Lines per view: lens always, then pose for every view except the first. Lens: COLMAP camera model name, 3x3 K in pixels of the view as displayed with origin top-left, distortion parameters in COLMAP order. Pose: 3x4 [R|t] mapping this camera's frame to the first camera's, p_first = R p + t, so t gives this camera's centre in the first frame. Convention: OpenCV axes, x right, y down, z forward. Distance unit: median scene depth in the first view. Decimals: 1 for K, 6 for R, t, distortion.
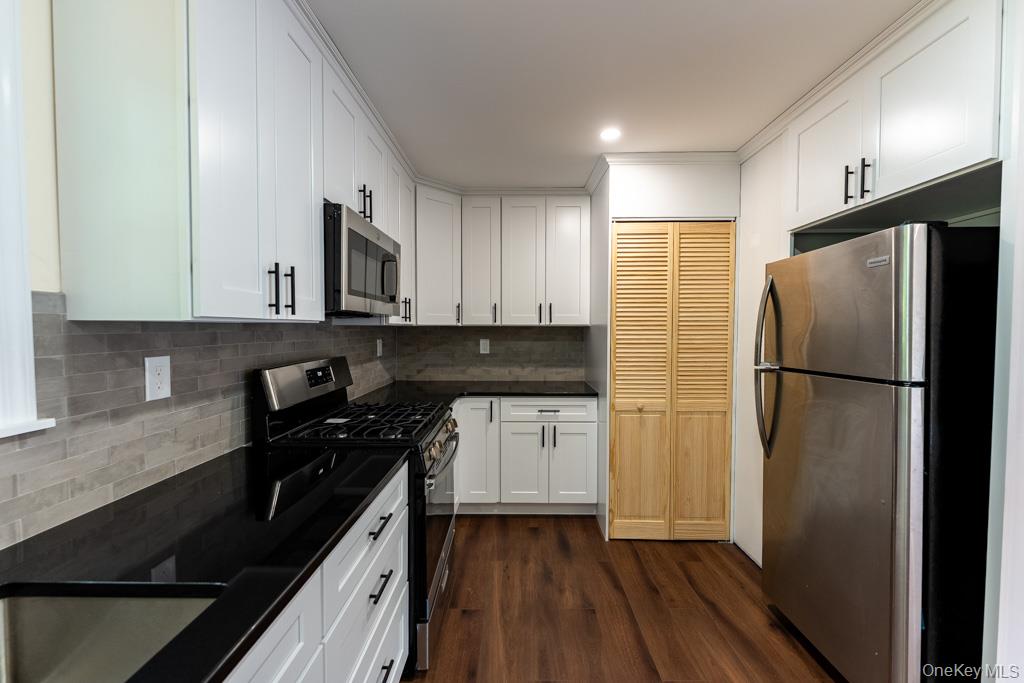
lens RADIAL K [[414.7, 0, 513.9], [0, 414.7, 341.7], [0, 0, 1]] dist [-0.008725, 0.002136]
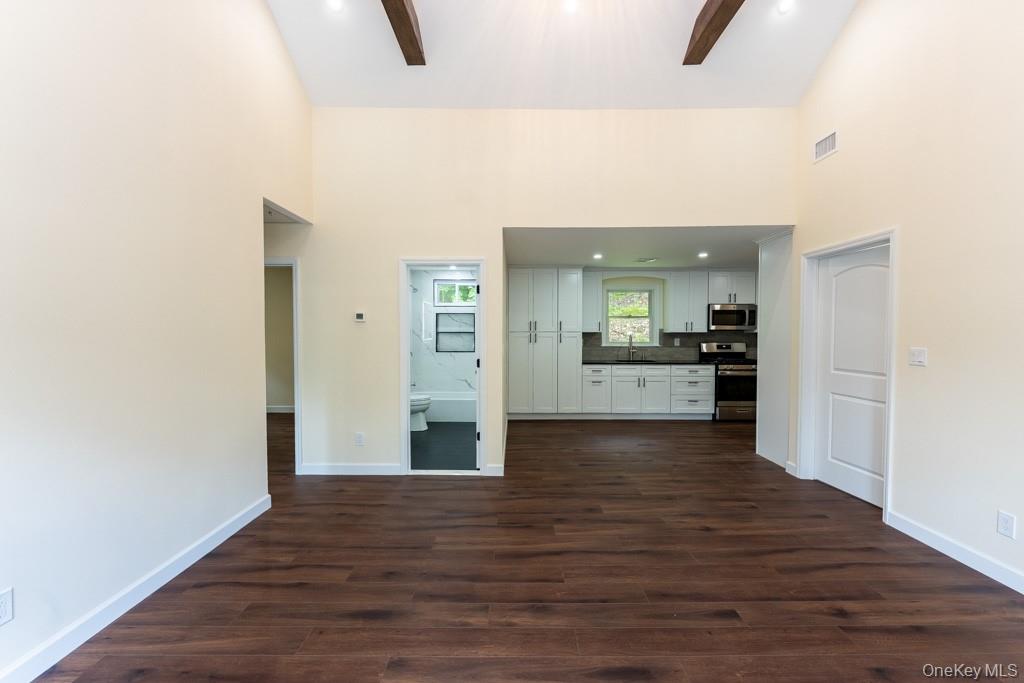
lens RADIAL K [[414.7, 0, 509.4], [0, 414.7, 342.6], [0, 0, 1]] dist [-0.008725, 0.002136]
pose [[0.000916, 0.025570, -0.999673, 2.372639], [-0.031862, 0.999166, 0.025528, 0.009366], [0.999492, 0.031828, 0.001730, -0.659468]]
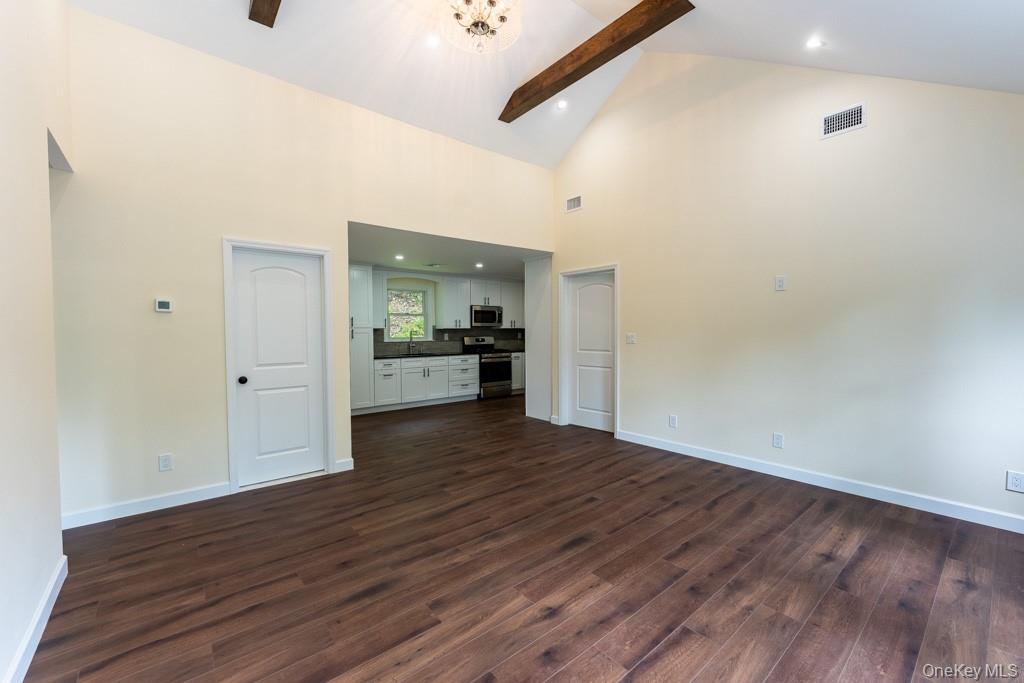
lens RADIAL K [[414.7, 0, 508.7], [0, 414.7, 341.9], [0, 0, 1]] dist [-0.008725, 0.002136]
pose [[0.641572, 0.015280, -0.766911, 2.393500], [-0.017064, 0.999838, 0.005645, 0.054584], [0.766873, 0.009465, 0.641729, -1.234986]]
